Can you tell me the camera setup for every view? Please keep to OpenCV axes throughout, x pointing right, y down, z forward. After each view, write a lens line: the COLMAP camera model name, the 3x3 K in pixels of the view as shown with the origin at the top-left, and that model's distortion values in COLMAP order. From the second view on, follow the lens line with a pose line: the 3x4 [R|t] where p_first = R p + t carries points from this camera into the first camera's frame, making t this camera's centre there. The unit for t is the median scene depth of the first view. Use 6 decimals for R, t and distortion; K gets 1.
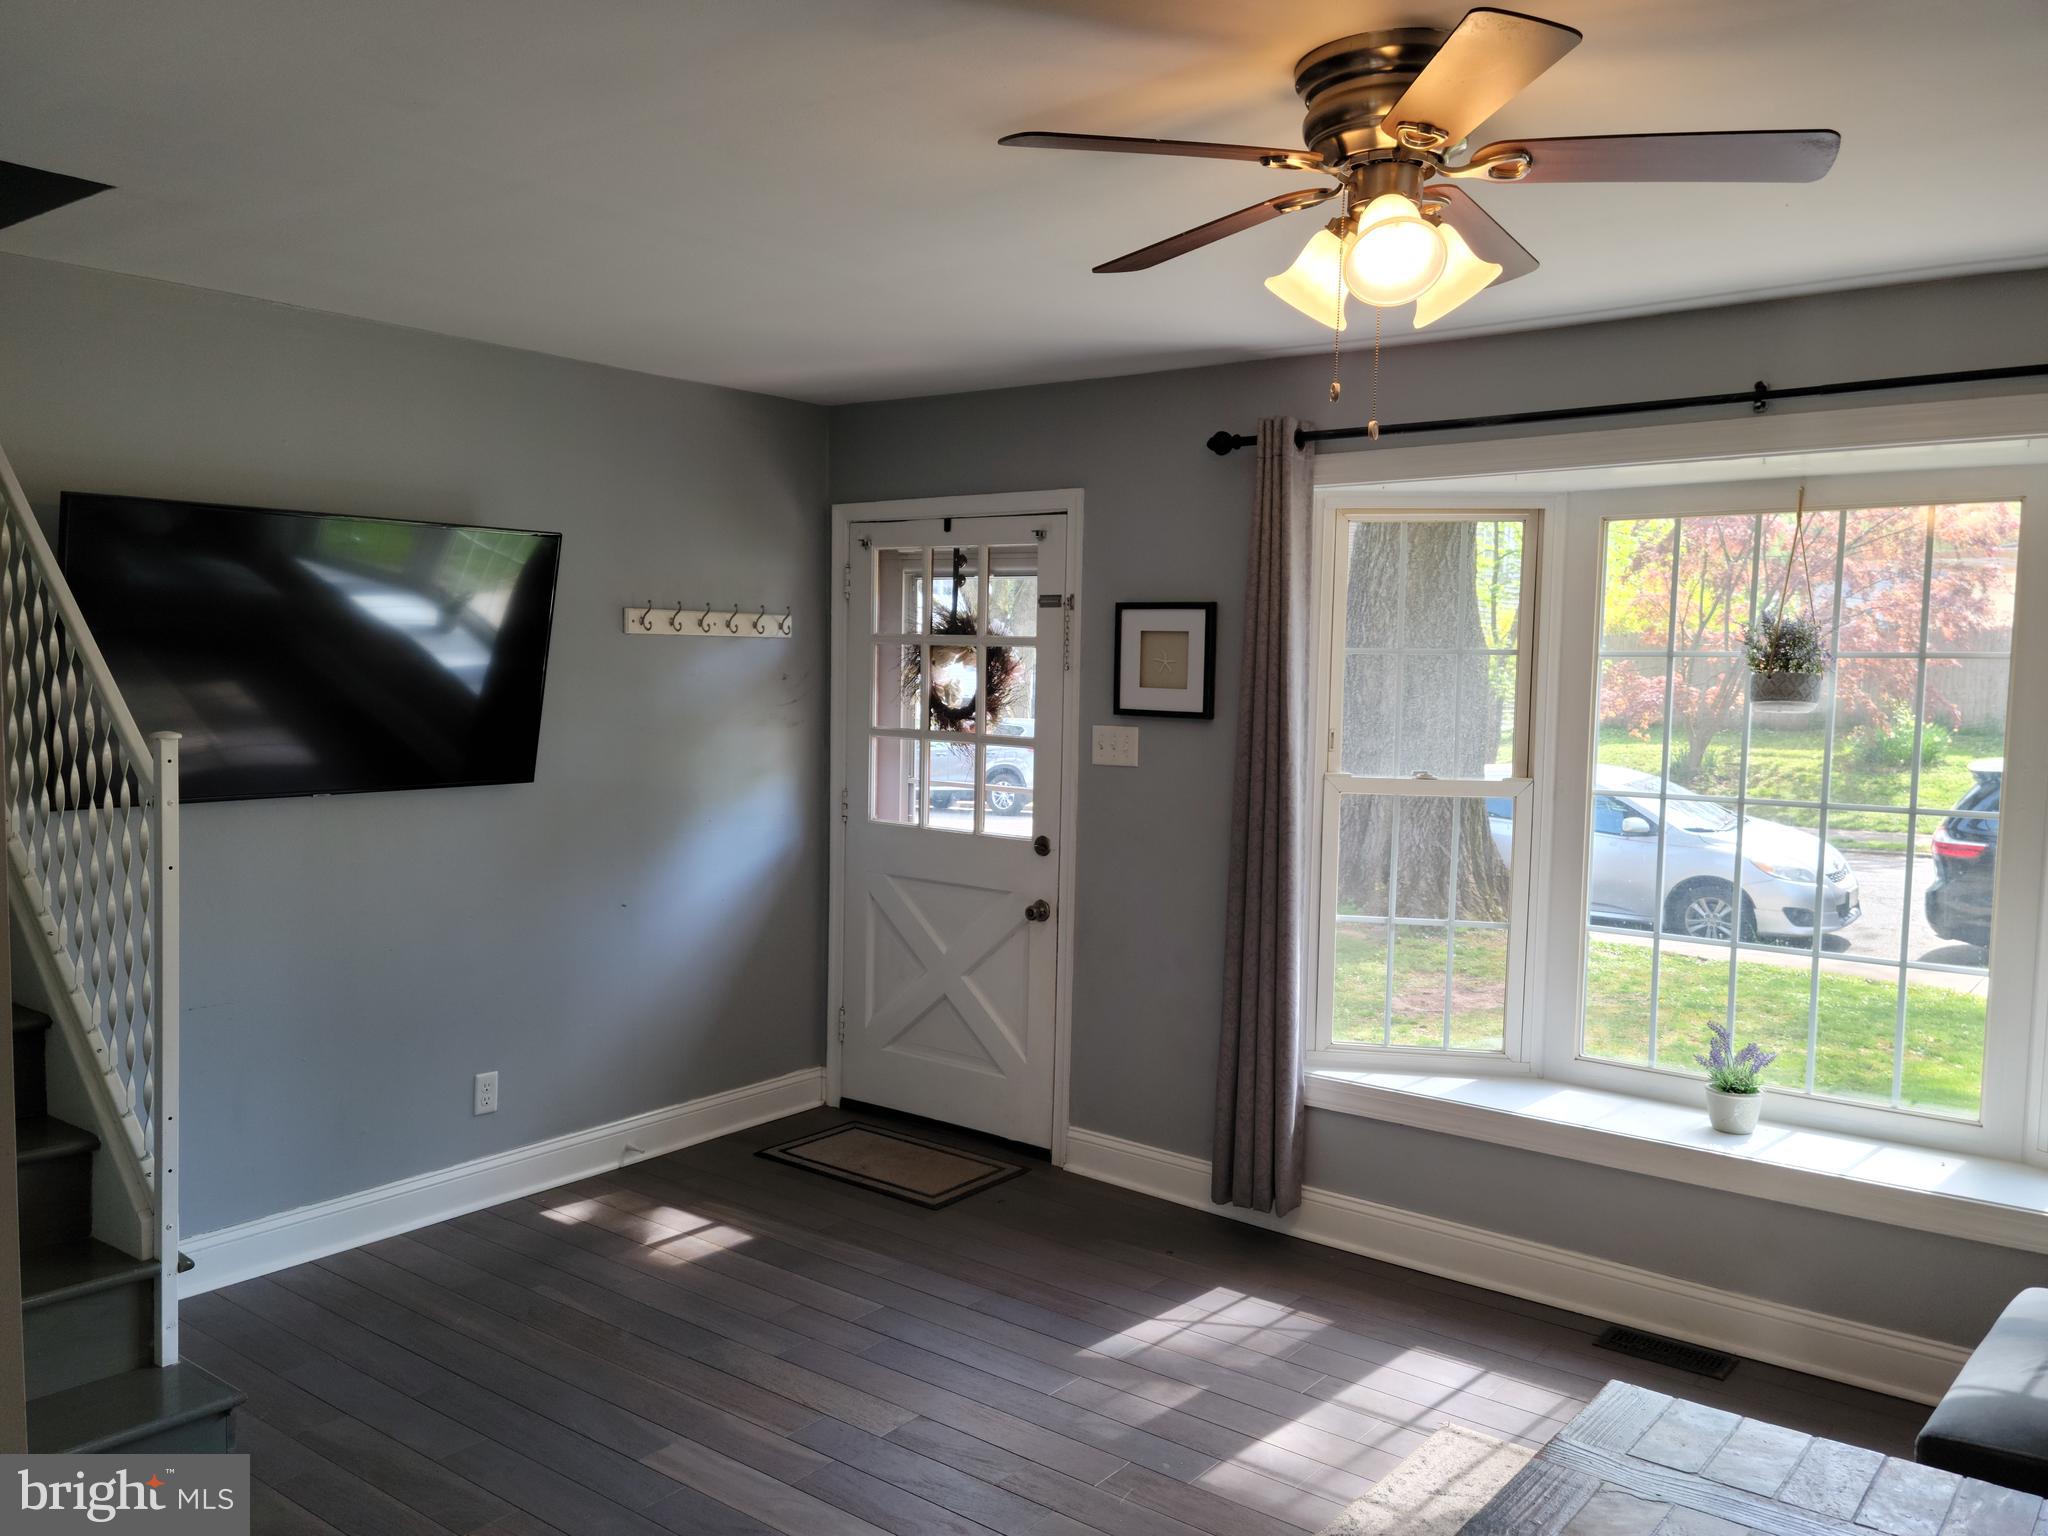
lens RADIAL K [[1635.1, 0, 997.3], [0, 1635.1, 812.2], [0, 0, 1]] dist [0.104690, -0.100051]
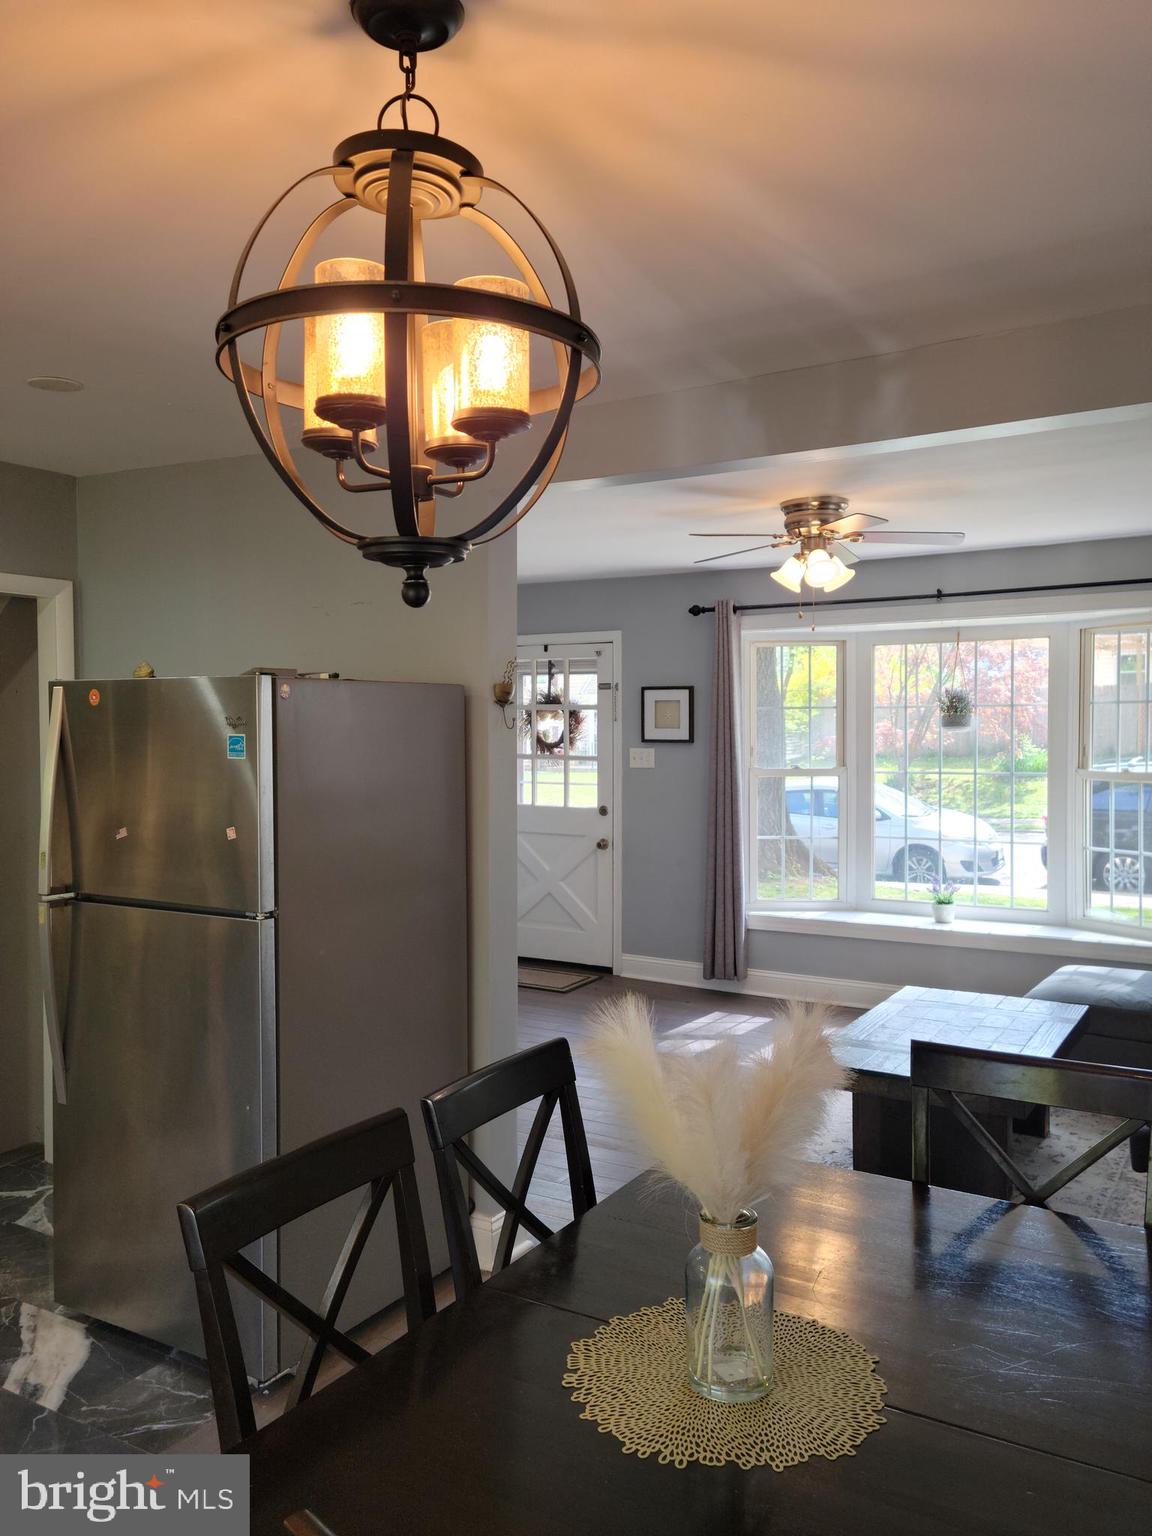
lens RADIAL K [[1226.3, 0, 568.7], [0, 1226.3, 769.2], [0, 0, 1]] dist [0.104690, -0.100051]
pose [[0.990060, -0.027837, 0.137865, -0.228944], [0.035058, 0.998122, -0.050234, 0.046274], [-0.136208, 0.054568, 0.989176, -0.478544]]
